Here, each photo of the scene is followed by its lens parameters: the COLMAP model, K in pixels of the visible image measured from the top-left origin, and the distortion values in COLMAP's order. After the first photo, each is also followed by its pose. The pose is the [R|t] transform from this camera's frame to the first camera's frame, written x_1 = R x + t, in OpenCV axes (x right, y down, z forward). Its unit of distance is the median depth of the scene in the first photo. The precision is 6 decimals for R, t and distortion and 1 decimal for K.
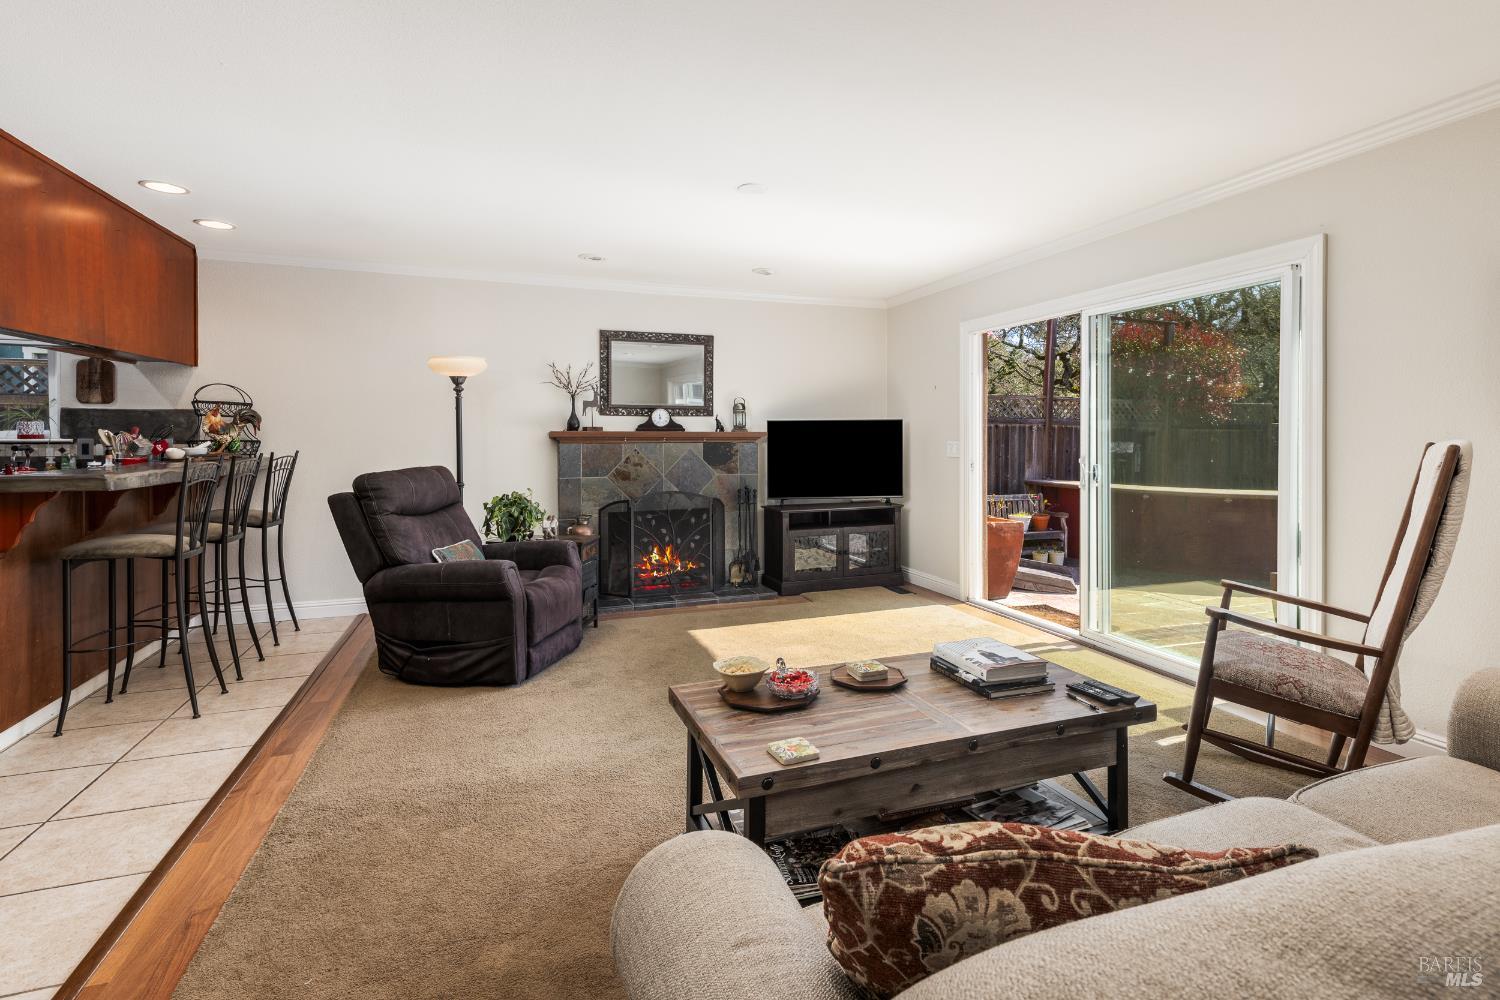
lens RADIAL K [[715.9, 0, 754.4], [0, 715.9, 446.4], [0, 0, 1]] dist [0.000353, -0.000631]
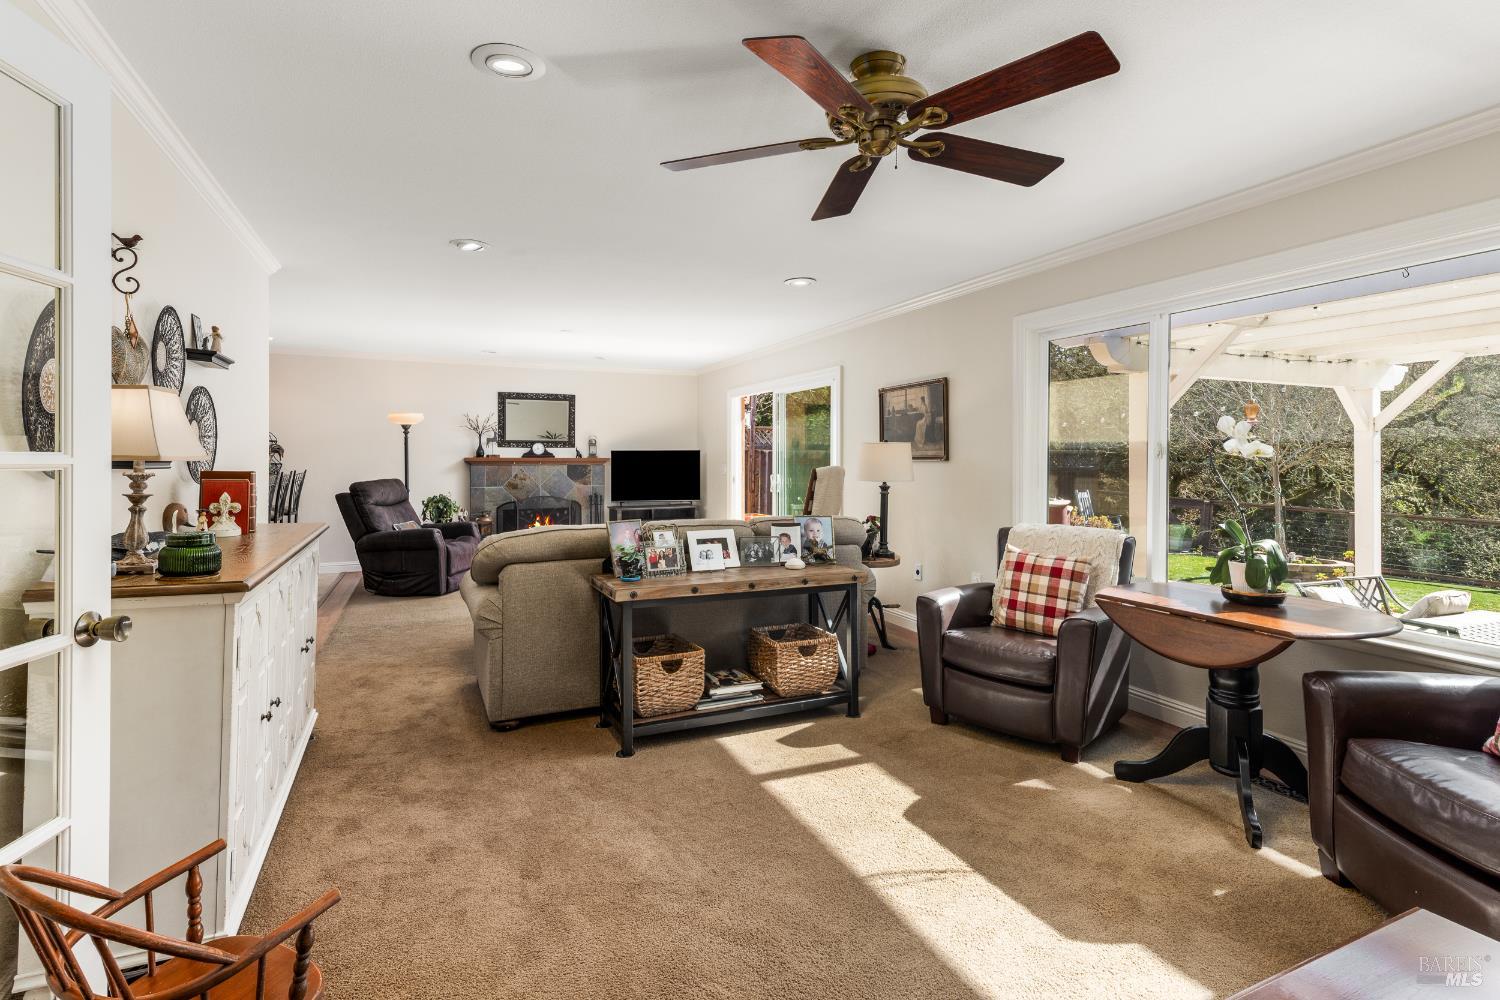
lens RADIAL K [[744.4, 0, 750.2], [0, 744.4, 463.9], [0, 0, 1]] dist [0.000713, -0.000089]
pose [[0.998016, 0.002657, 0.062911, 0.228934], [-0.002467, 0.999992, -0.003096, -0.003811], [-0.062918, 0.002934, 0.998014, -0.647085]]
